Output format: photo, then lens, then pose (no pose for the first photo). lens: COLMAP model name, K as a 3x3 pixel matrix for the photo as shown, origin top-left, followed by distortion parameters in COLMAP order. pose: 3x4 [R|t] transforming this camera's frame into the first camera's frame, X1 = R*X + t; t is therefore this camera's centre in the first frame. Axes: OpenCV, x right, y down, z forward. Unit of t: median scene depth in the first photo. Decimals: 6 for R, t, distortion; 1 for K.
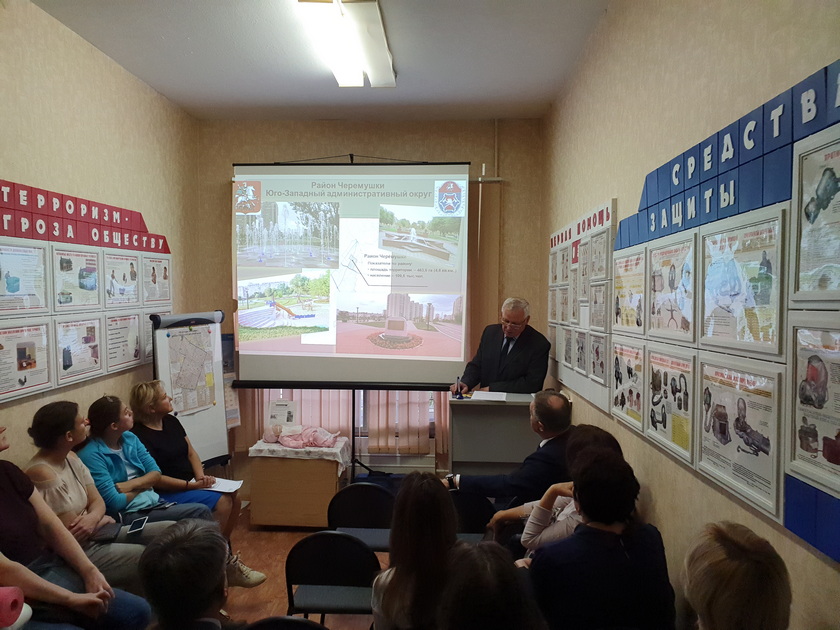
lens RADIAL K [[647.5, 0, 421.5], [0, 647.5, 325.8], [0, 0, 1]] dist [0.003027, 0.004527]
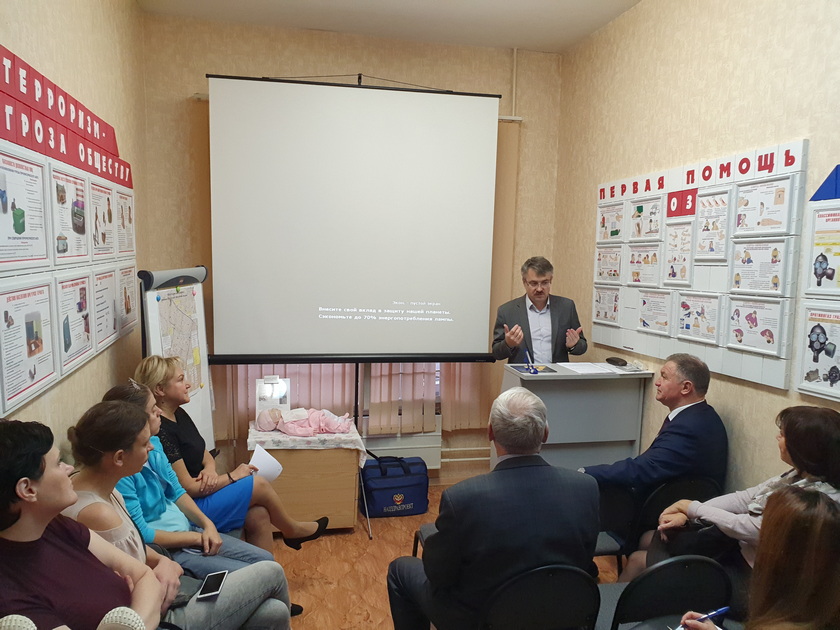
lens RADIAL K [[652.9, 0, 422.5], [0, 652.9, 333.9], [0, 0, 1]] dist [-0.002829, 0.003415]
pose [[0.966164, -0.015397, 0.257470, -0.264313], [-0.003972, 0.997210, 0.074538, -0.002141], [-0.257899, -0.073038, 0.963407, 0.180791]]
